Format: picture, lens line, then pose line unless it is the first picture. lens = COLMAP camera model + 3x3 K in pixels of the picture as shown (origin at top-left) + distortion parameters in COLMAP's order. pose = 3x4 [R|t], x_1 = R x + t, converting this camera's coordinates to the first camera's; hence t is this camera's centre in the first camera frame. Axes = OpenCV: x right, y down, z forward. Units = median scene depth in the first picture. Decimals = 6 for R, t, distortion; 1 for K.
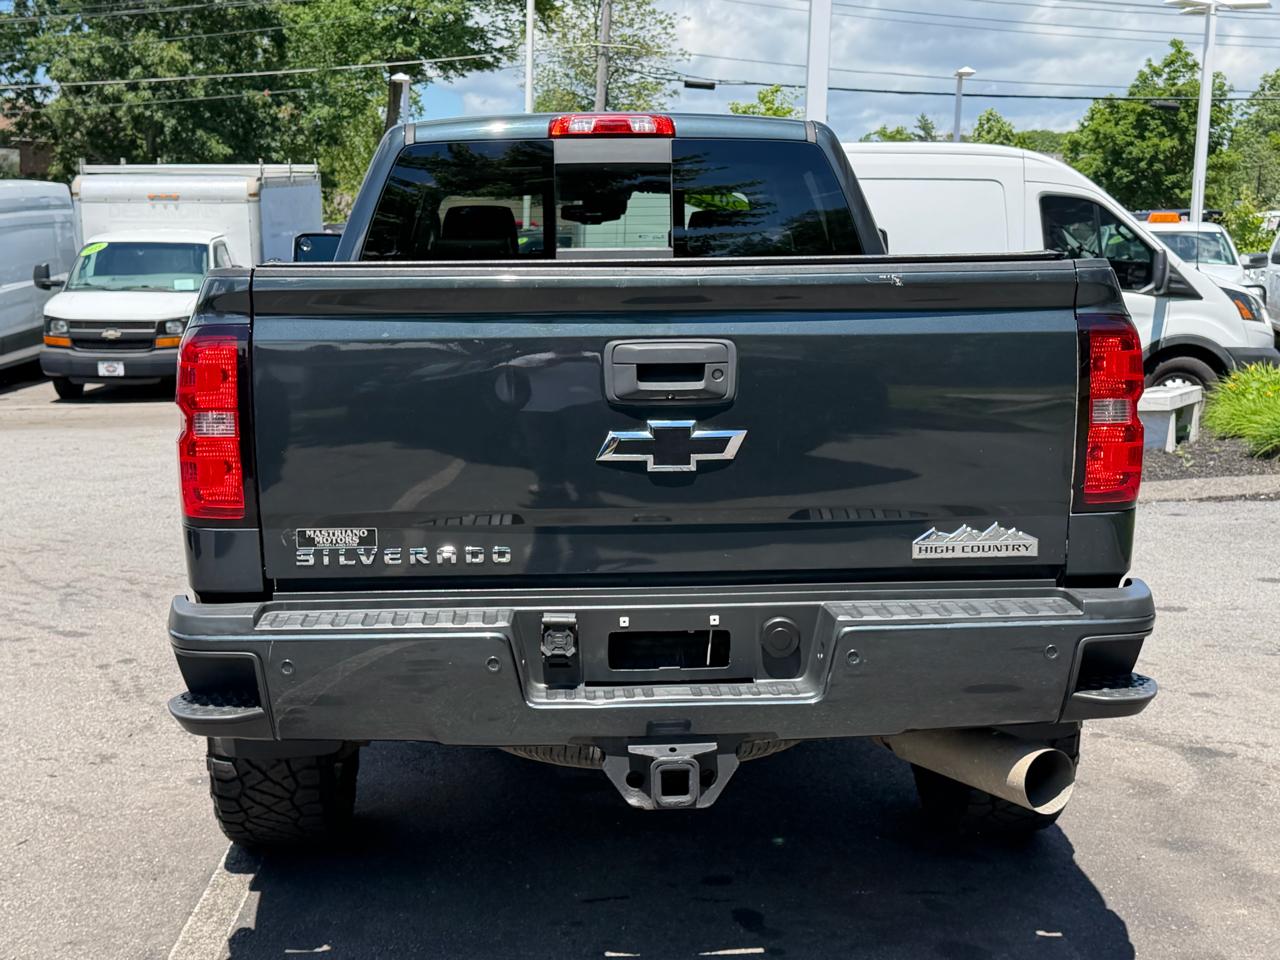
lens RADIAL K [[1652.8, 0, 640.0], [0, 1652.8, 480.0], [0, 0, 1]] dist [0.125204, -0.005681]
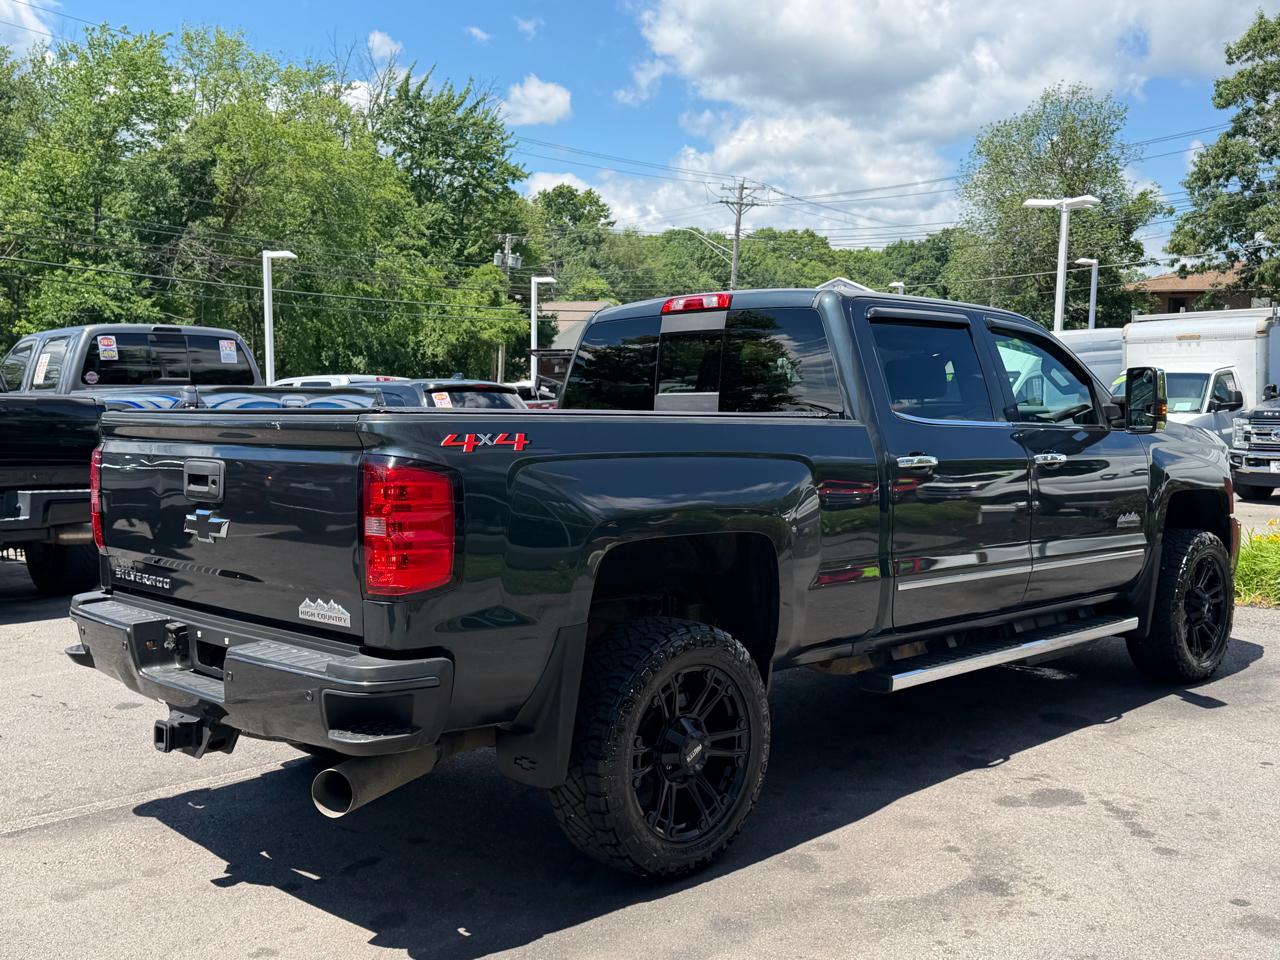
lens RADIAL K [[1264.2, 0, 640.0], [0, 1264.2, 480.0], [0, 0, 1]] dist [0.151108, -0.321801]
pose [[0.672584, 0.048802, -0.738410, 0.762845], [-0.089756, 0.995836, -0.015939, -0.052284], [0.734558, 0.076997, 0.674164, 0.298244]]
